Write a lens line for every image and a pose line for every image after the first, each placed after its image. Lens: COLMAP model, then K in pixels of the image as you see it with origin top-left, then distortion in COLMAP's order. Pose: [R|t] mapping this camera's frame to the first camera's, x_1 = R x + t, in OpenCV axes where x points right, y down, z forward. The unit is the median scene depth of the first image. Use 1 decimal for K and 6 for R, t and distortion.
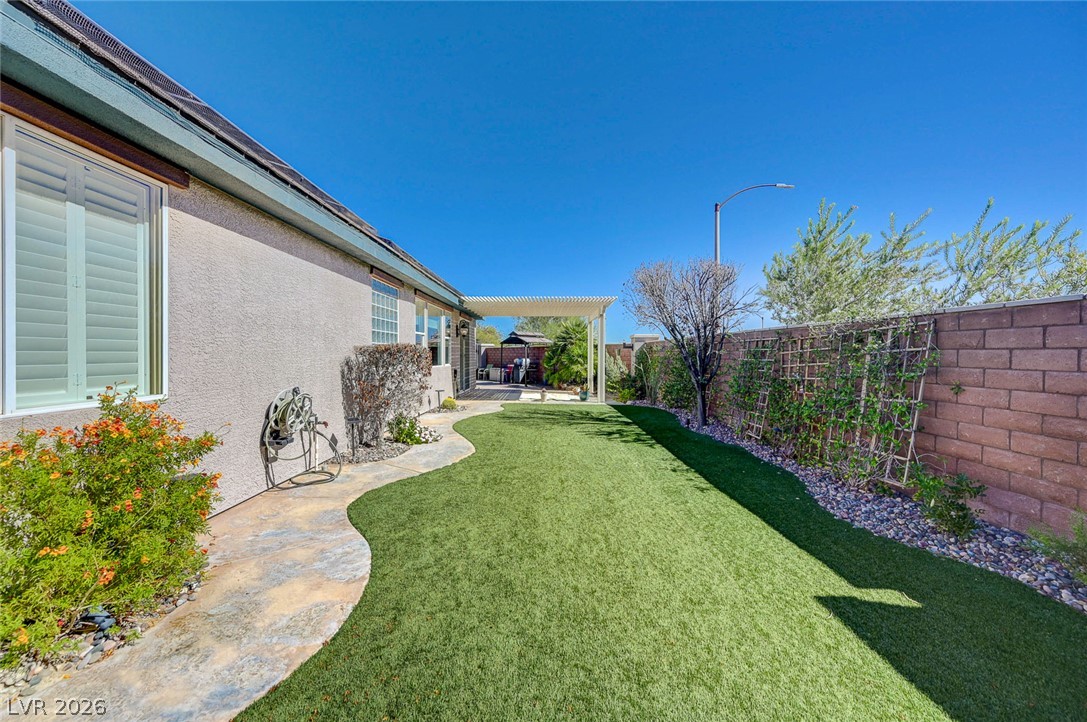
lens RADIAL K [[433.1, 0, 541.8], [0, 433.1, 356.8], [0, 0, 1]] dist [-0.002043, 0.000043]
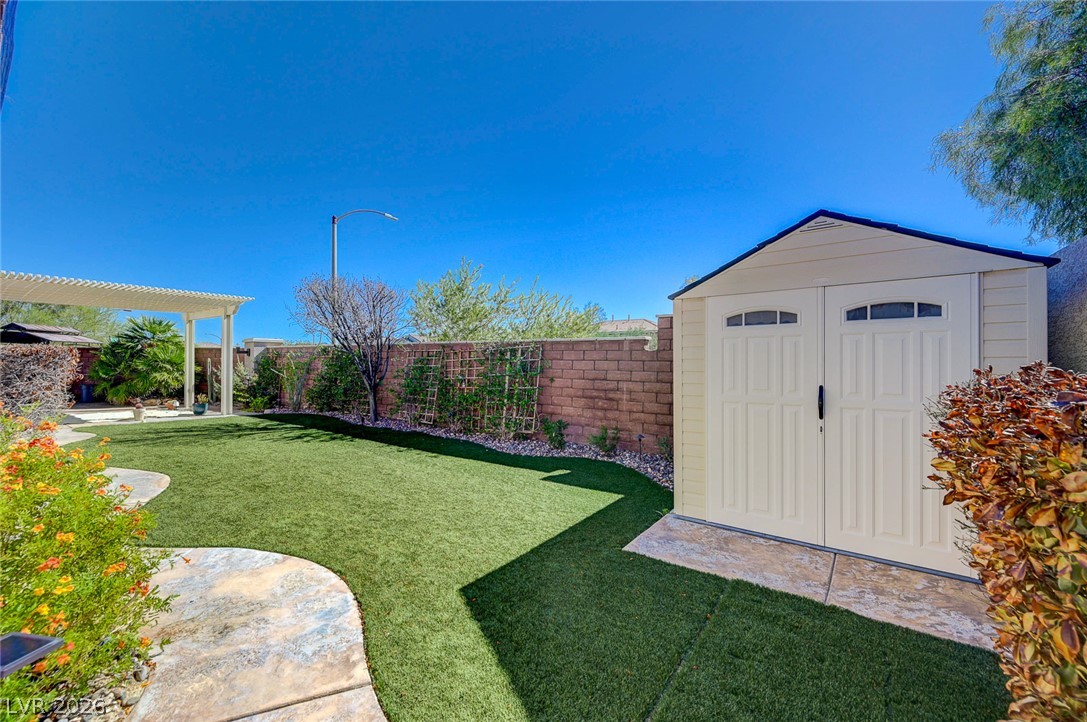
lens RADIAL K [[433.1, 0, 544.9], [0, 433.1, 361.6], [0, 0, 1]] dist [-0.002043, 0.000043]
pose [[0.595310, 0.002565, 0.803492, -0.620606], [-0.001265, 0.999997, -0.002256, -0.004886], [-0.803495, 0.000326, 0.595312, -0.157889]]
